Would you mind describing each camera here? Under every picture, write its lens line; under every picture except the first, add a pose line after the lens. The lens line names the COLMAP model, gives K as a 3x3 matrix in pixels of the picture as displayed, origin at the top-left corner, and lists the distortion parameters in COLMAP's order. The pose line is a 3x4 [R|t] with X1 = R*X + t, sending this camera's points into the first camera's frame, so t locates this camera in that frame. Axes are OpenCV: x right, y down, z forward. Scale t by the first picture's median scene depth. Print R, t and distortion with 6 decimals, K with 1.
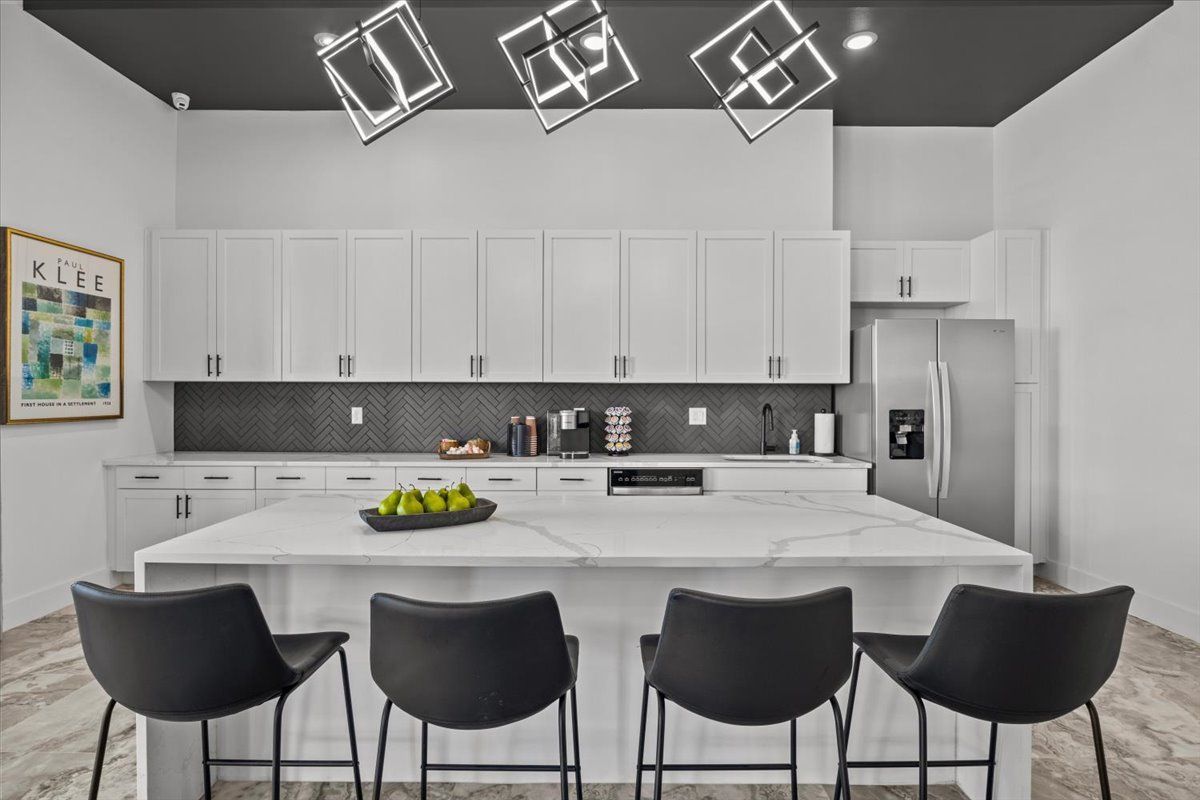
lens RADIAL K [[601.7, 0, 598.9], [0, 601.7, 393.0], [0, 0, 1]] dist [-0.005735, -0.000944]
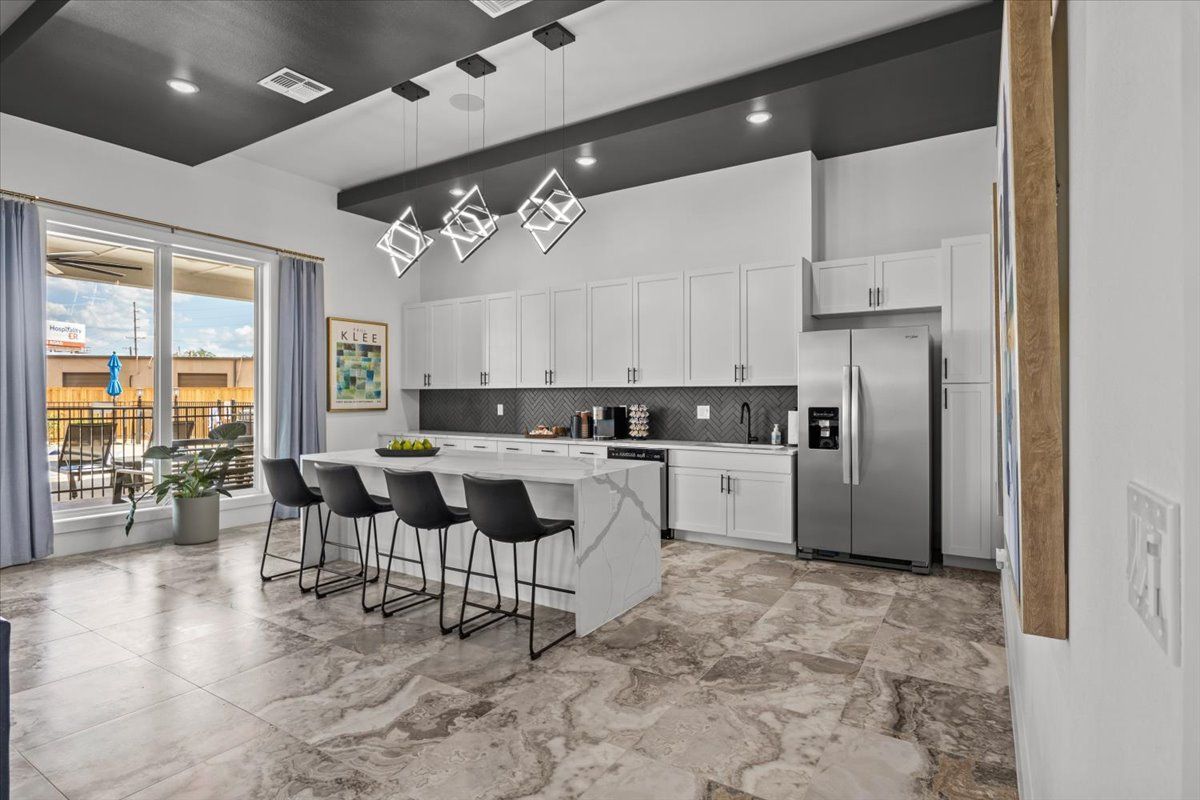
lens RADIAL K [[601.7, 0, 598.9], [0, 601.7, 393.0], [0, 0, 1]] dist [-0.005735, -0.000944]
pose [[0.850573, -0.007654, -0.525801, 0.701078], [0.004093, 0.999960, -0.007935, 0.007194], [0.525840, 0.004597, 0.850571, -0.223947]]
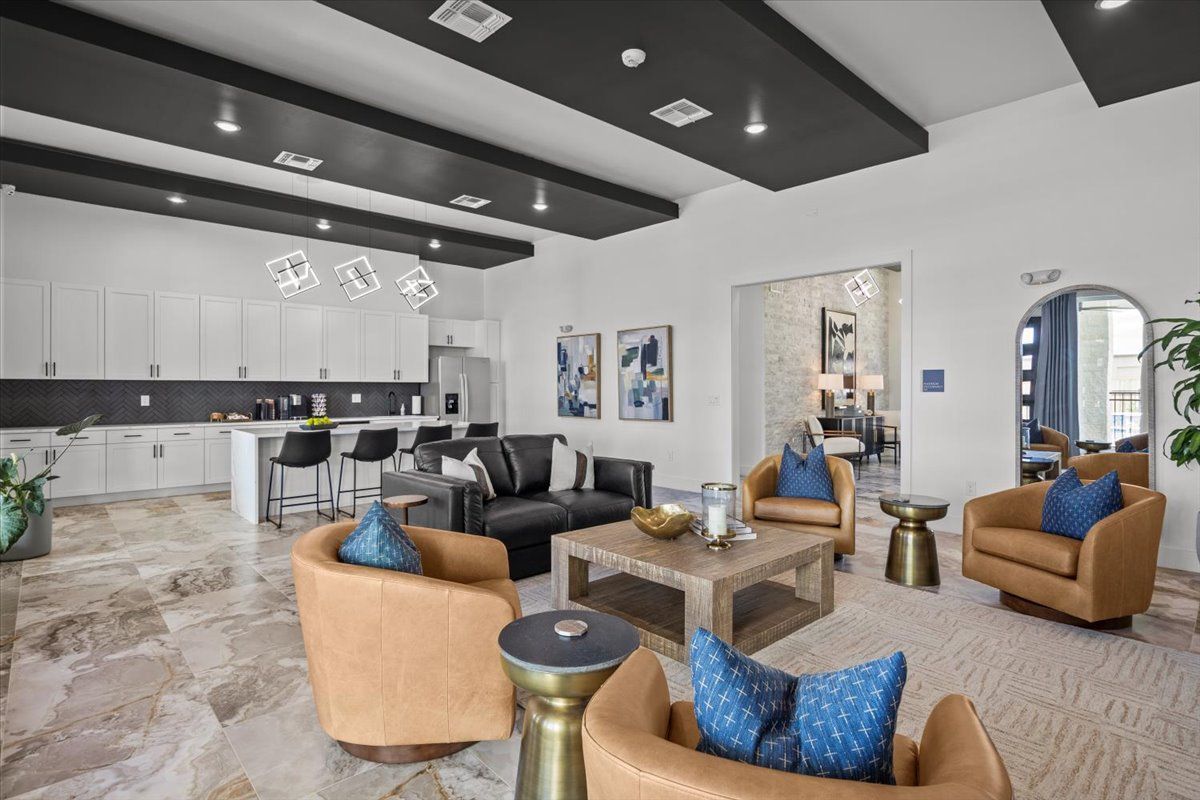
lens RADIAL K [[601.7, 0, 598.9], [0, 601.7, 393.0], [0, 0, 1]] dist [-0.005735, -0.000944]
pose [[0.734046, -0.006918, 0.679065, -0.655580], [0.000521, 0.999954, 0.009625, 0.002088], [-0.679100, -0.006711, 0.734015, -1.110650]]
